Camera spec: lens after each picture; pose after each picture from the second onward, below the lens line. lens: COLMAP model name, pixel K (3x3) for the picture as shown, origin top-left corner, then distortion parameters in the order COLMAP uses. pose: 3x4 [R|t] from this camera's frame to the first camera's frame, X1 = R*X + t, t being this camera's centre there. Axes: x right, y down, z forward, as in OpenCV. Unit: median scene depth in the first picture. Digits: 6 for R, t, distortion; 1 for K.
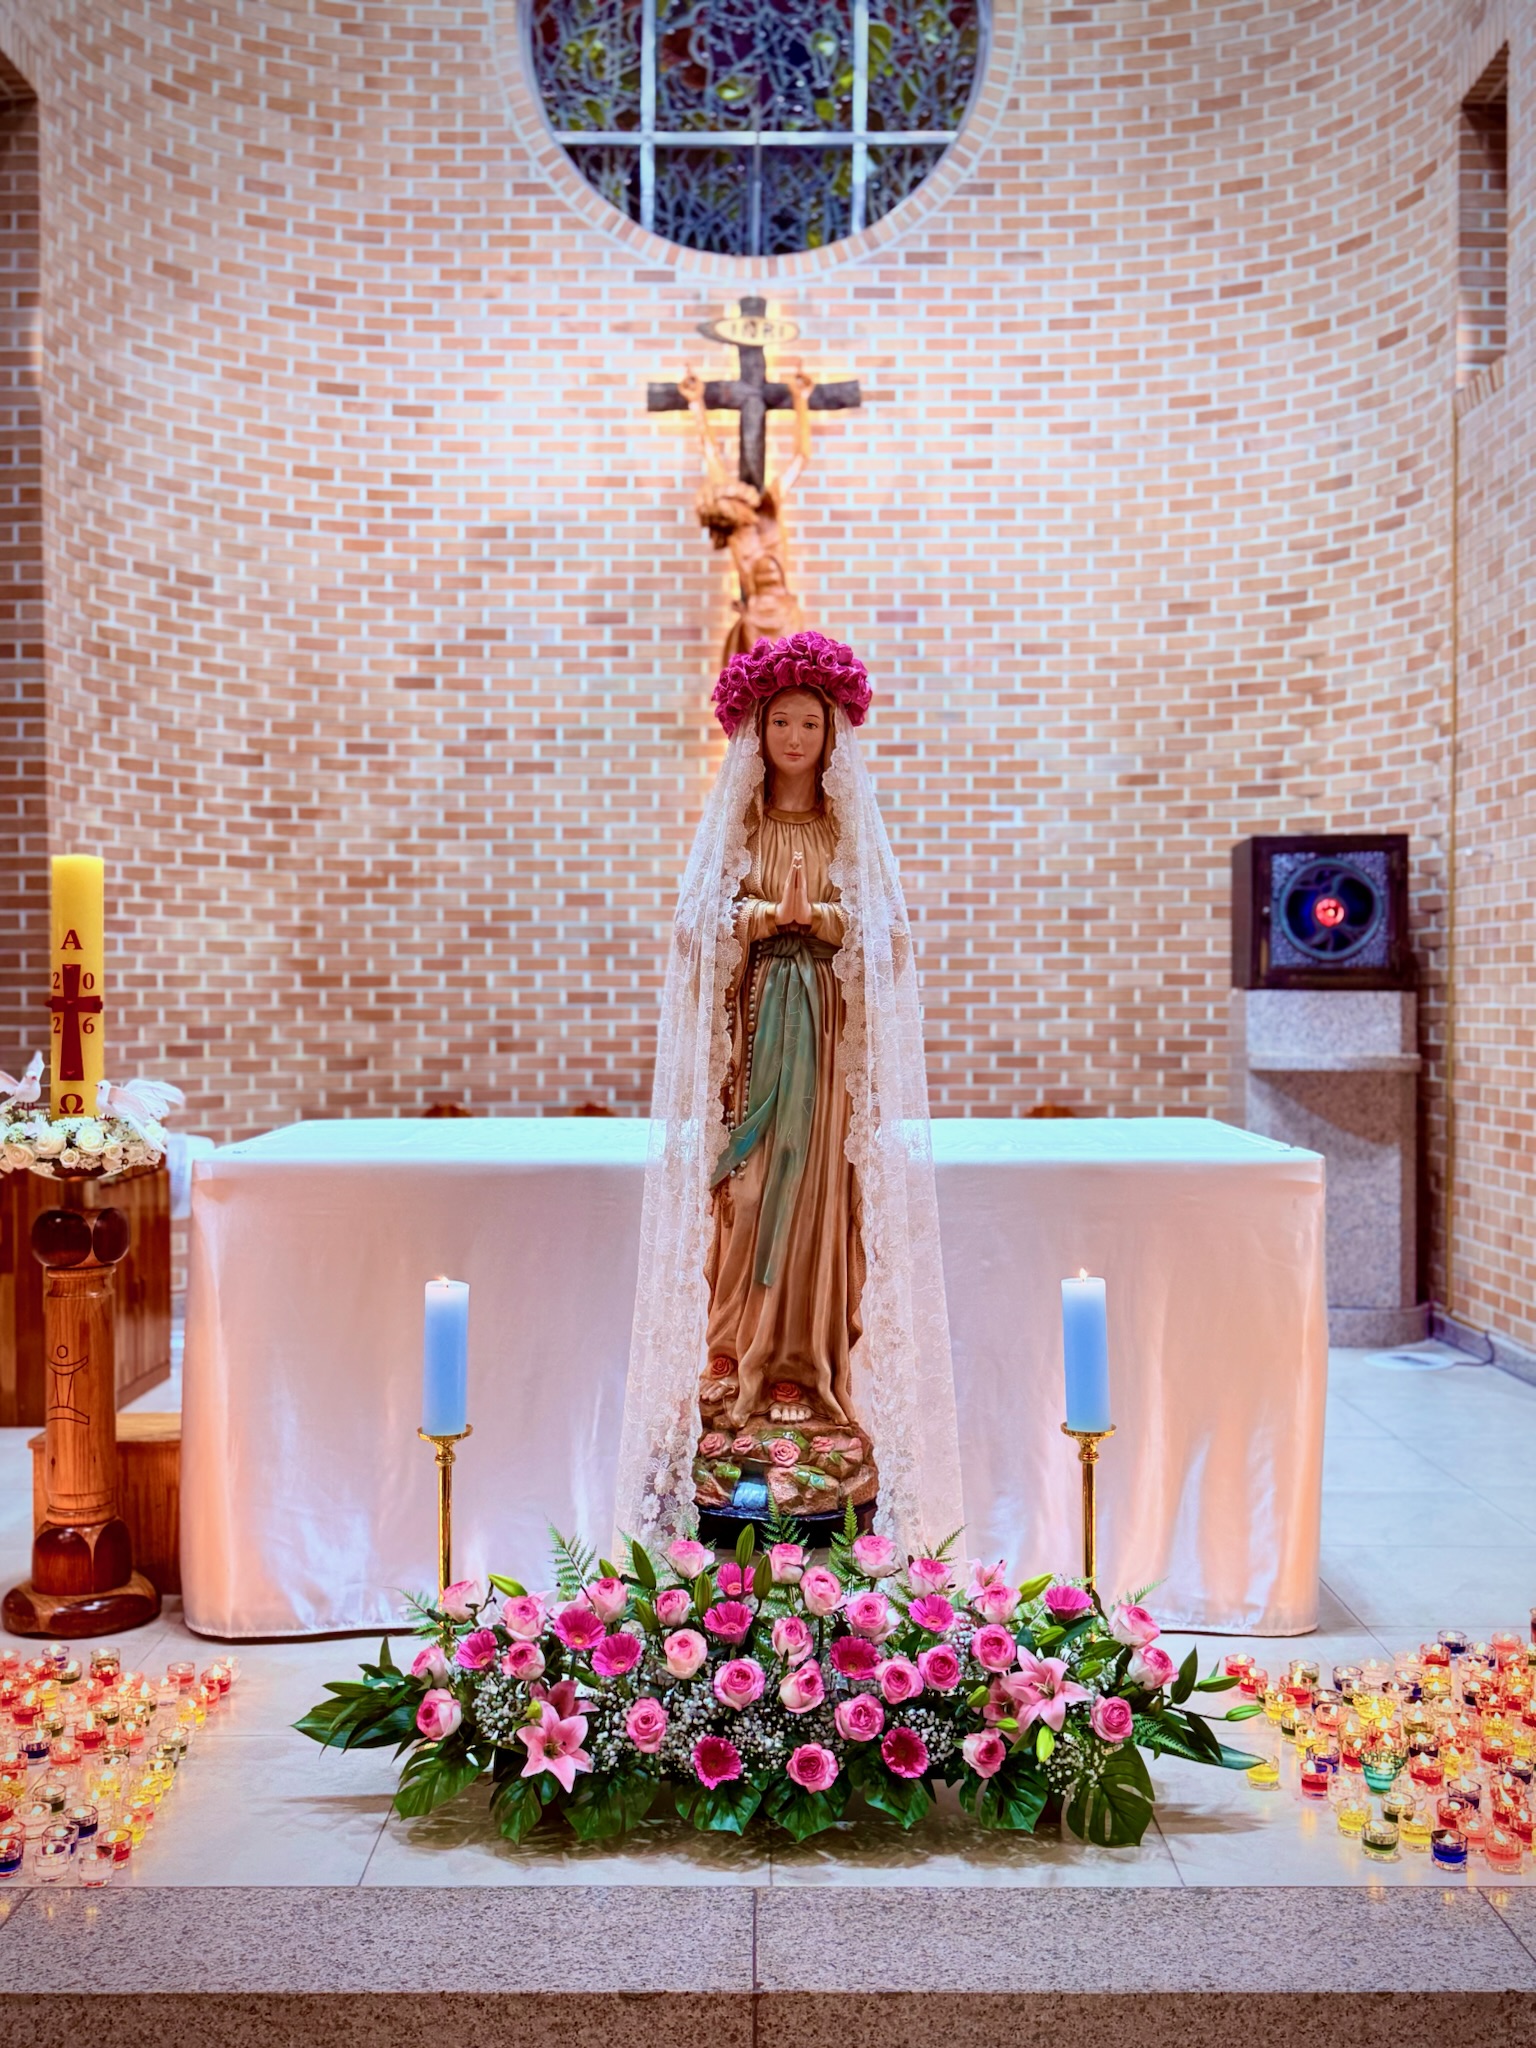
lens RADIAL K [[2031.7, 0, 774.0], [0, 2031.7, 1043.5], [0, 0, 1]] dist [0.162269, -0.264453]
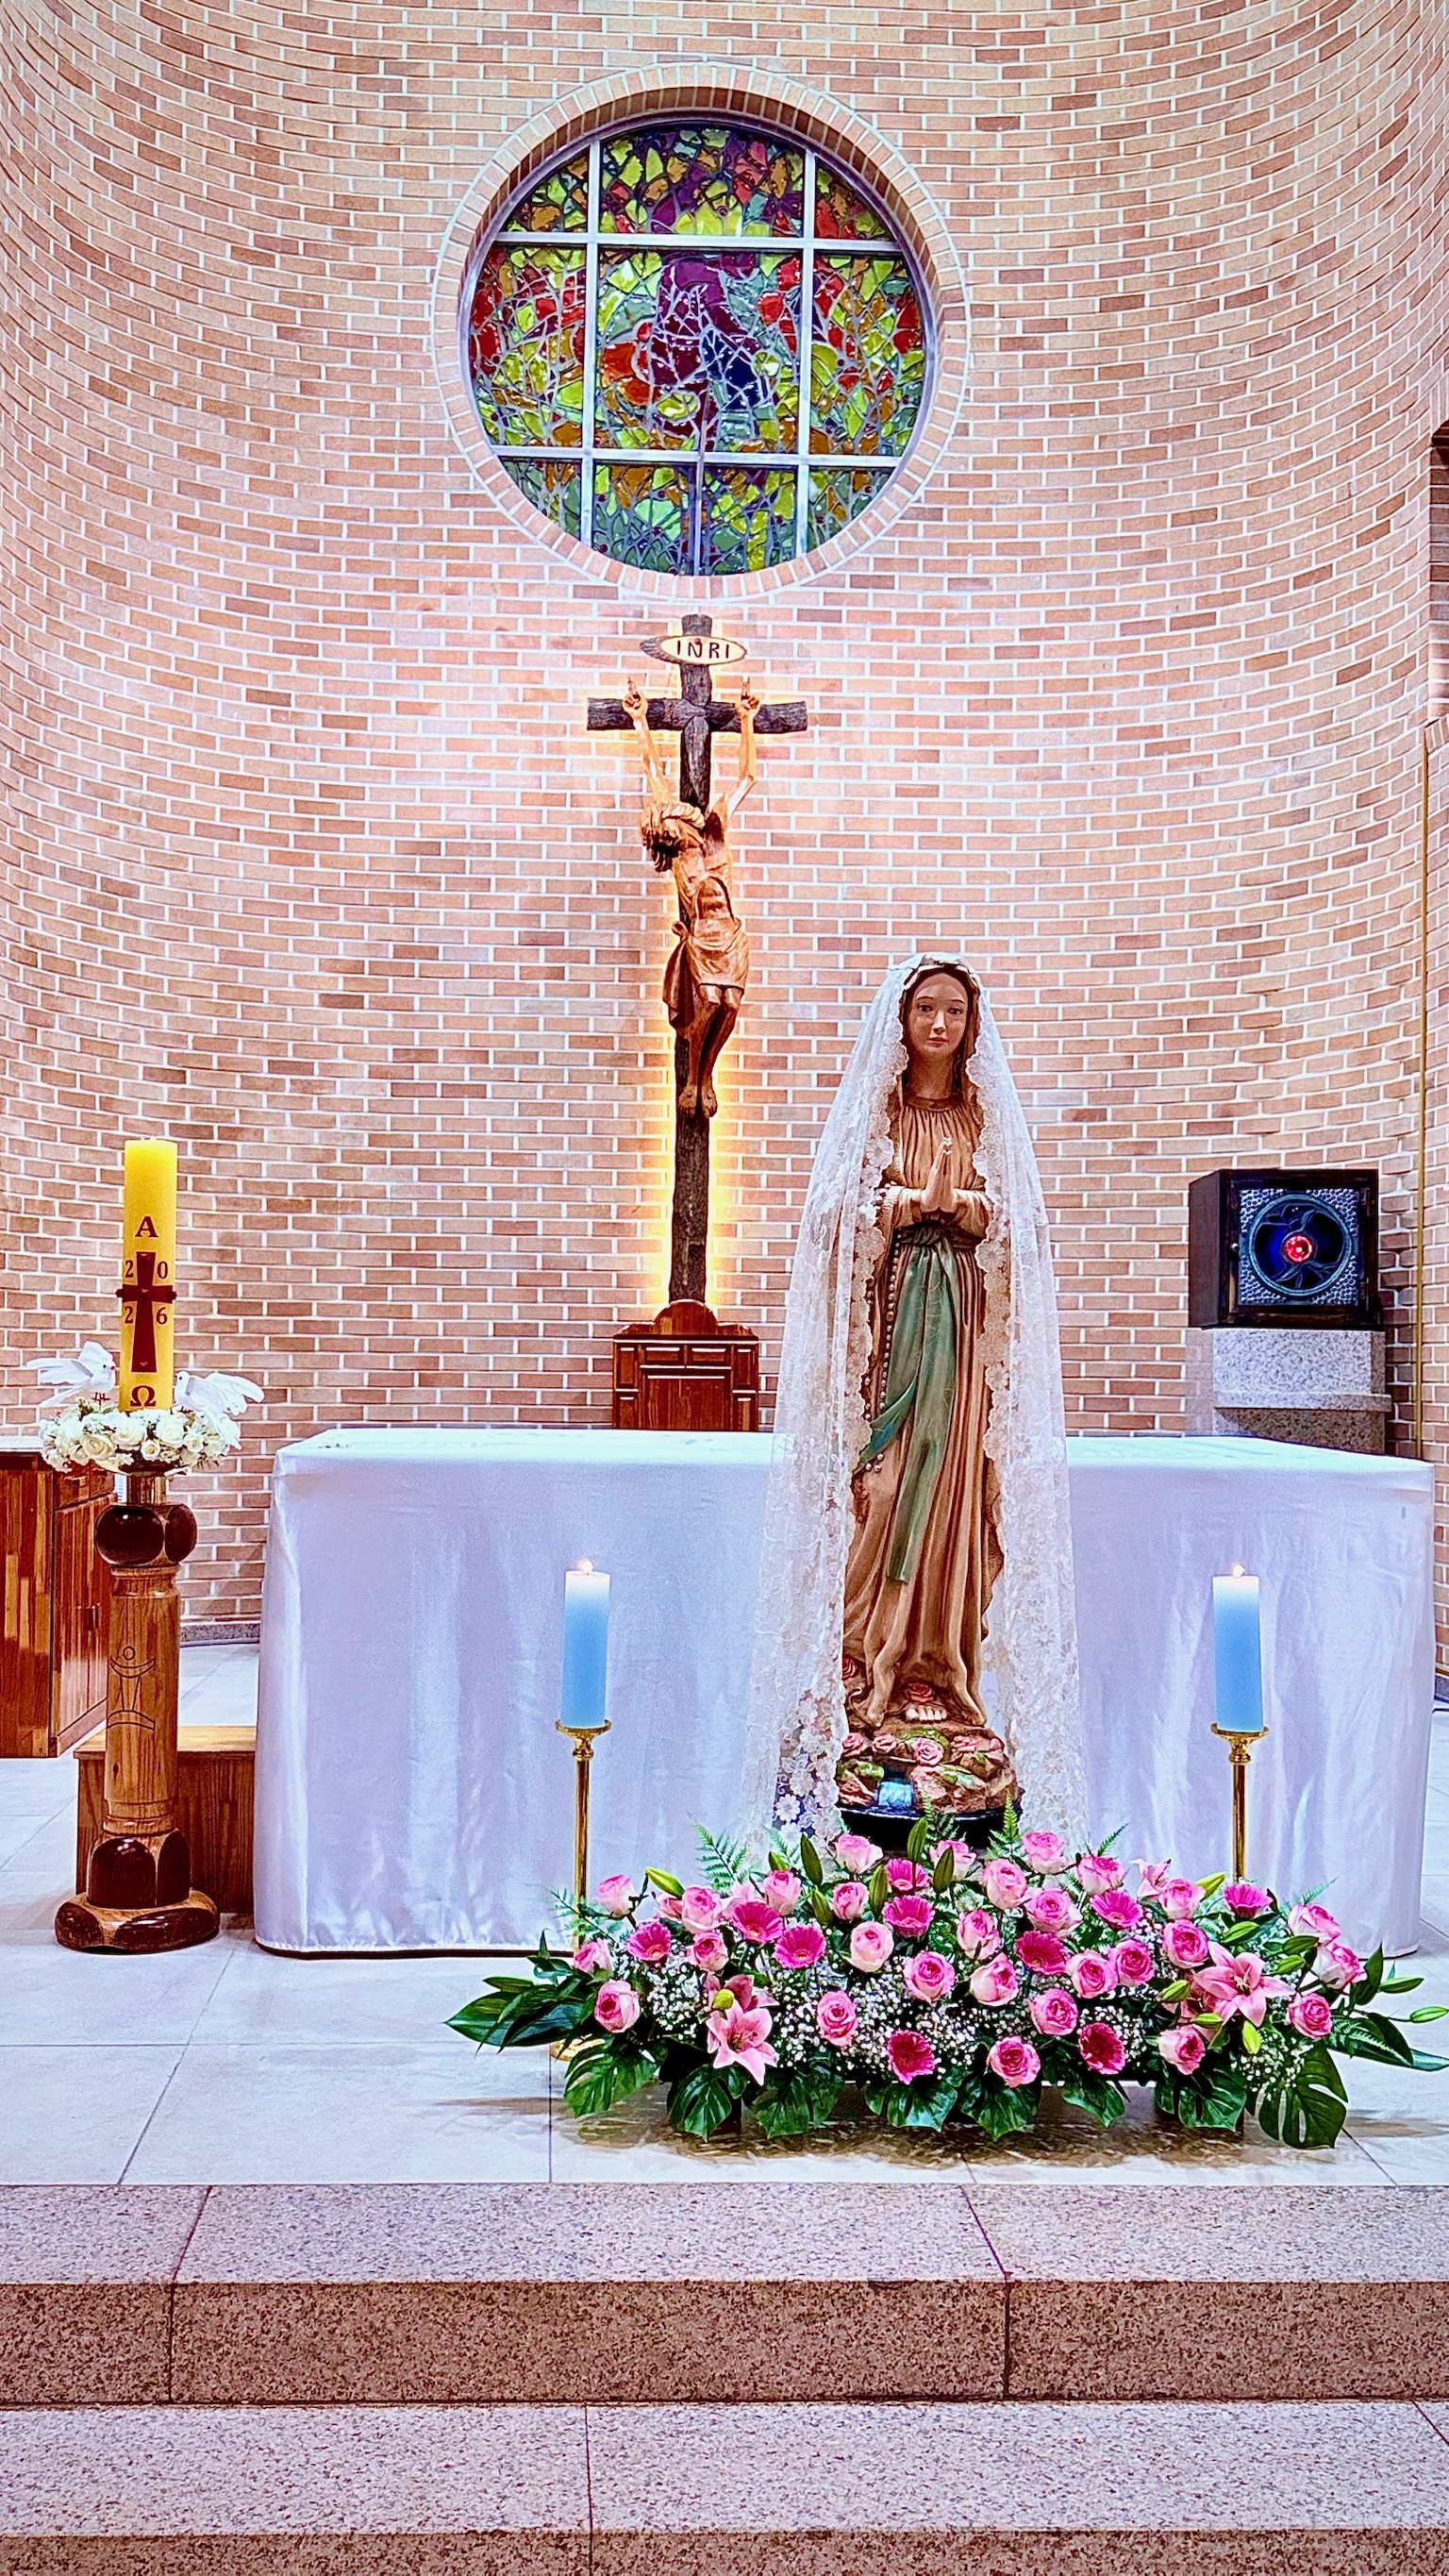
lens RADIAL K [[2114.3, 0, 678.5], [0, 2114.3, 1350.9], [0, 0, 1]] dist [0.163156, -0.220283]
pose [[0.998866, 0.014350, 0.045388, -0.133524], [-0.013117, 0.999540, -0.027363, 0.031571], [-0.045760, 0.026737, 0.998595, -0.011733]]
